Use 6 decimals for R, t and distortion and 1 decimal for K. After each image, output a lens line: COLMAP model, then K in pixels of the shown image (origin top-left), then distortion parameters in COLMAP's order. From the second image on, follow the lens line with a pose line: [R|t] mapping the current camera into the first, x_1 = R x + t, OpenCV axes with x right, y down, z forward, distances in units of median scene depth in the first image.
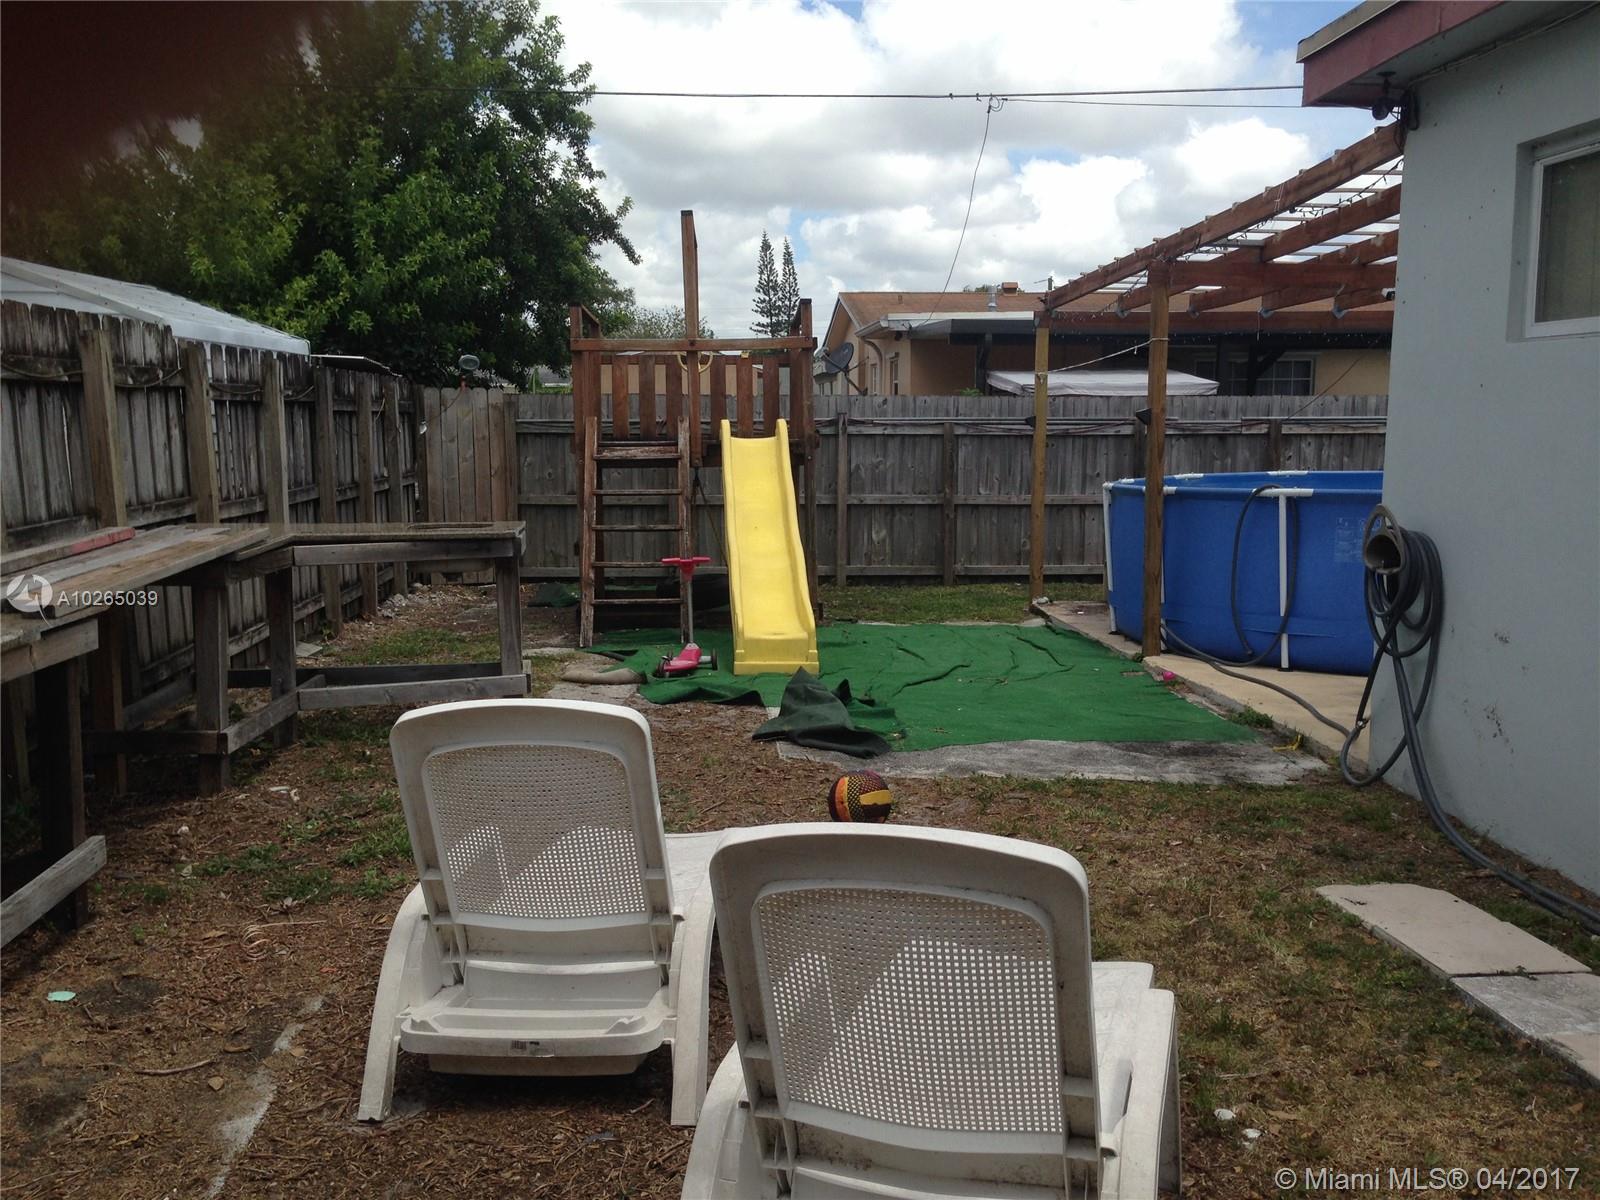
lens RADIAL K [[1483.6, 0, 809.6], [0, 1483.6, 596.3], [0, 0, 1]] dist [0.132437, -0.239520]
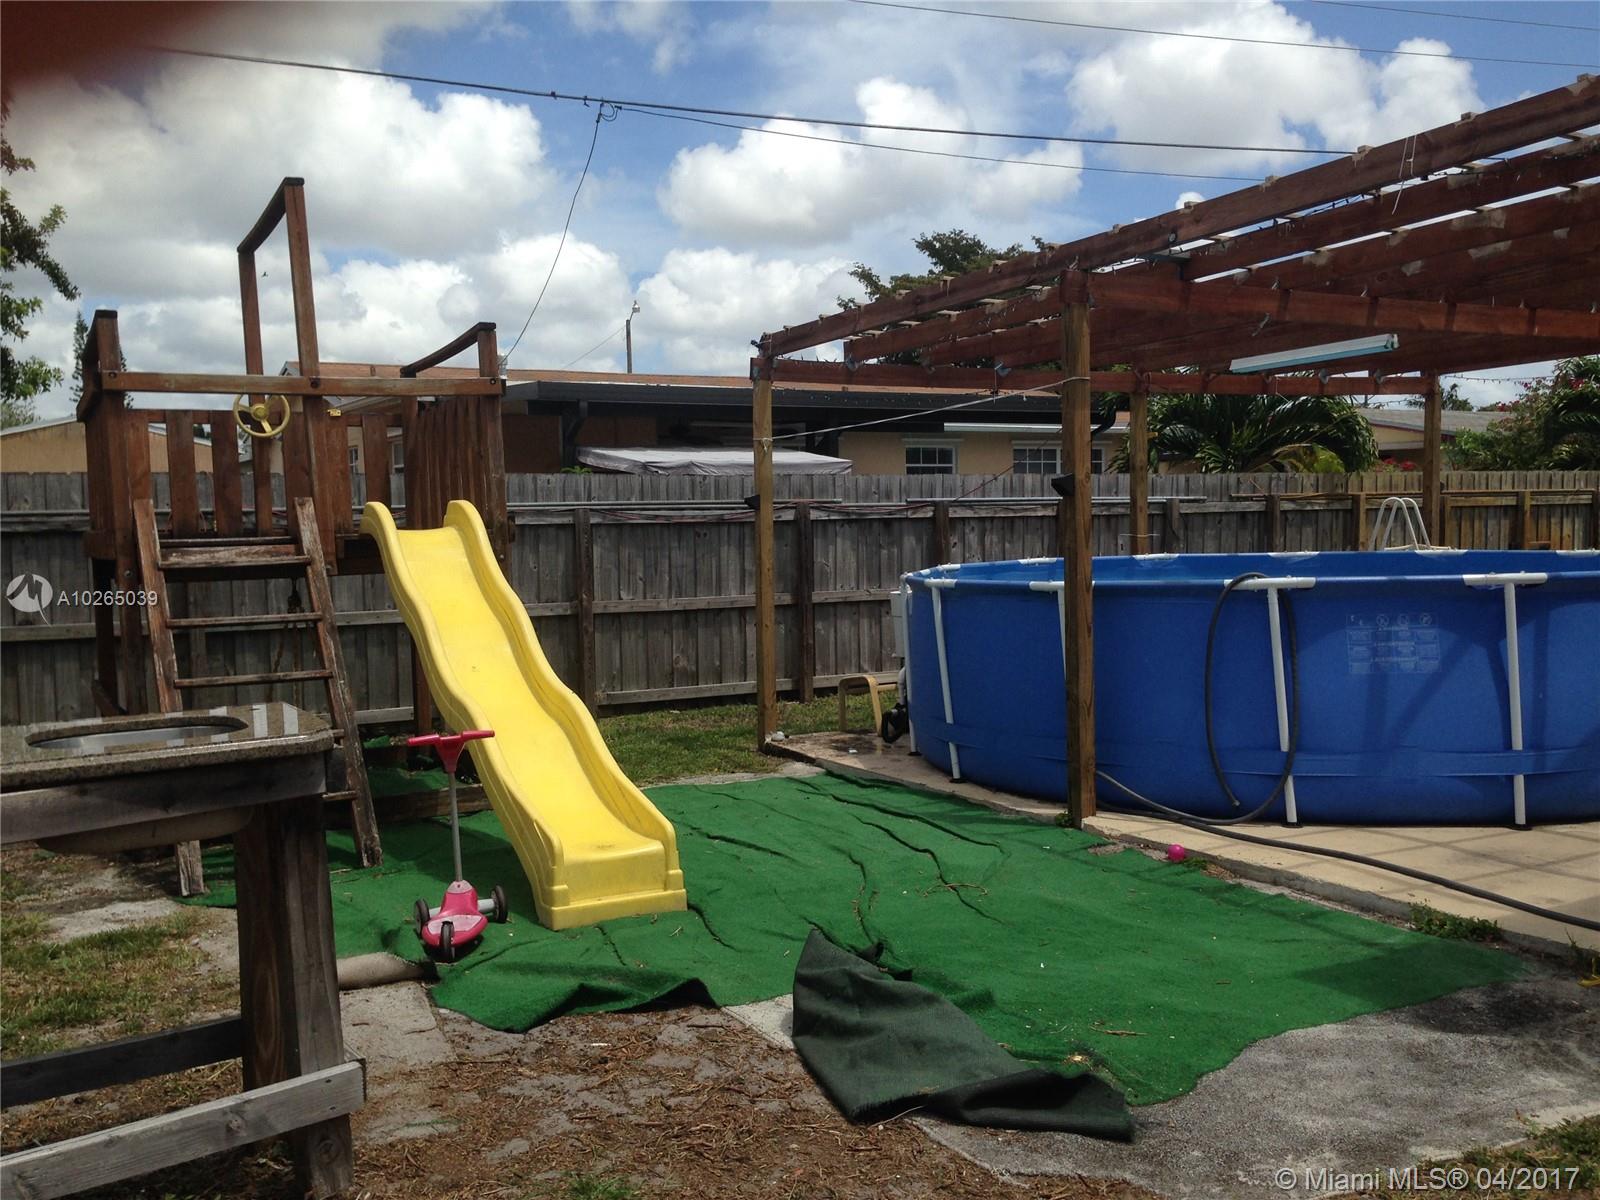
lens RADIAL K [[1483.6, 0, 809.6], [0, 1483.6, 596.3], [0, 0, 1]] dist [0.132437, -0.239520]
pose [[0.911017, -0.039452, 0.410478, -0.156250], [0.066113, 0.996510, -0.050954, -0.032667], [-0.407035, 0.073558, 0.910446, 0.339753]]
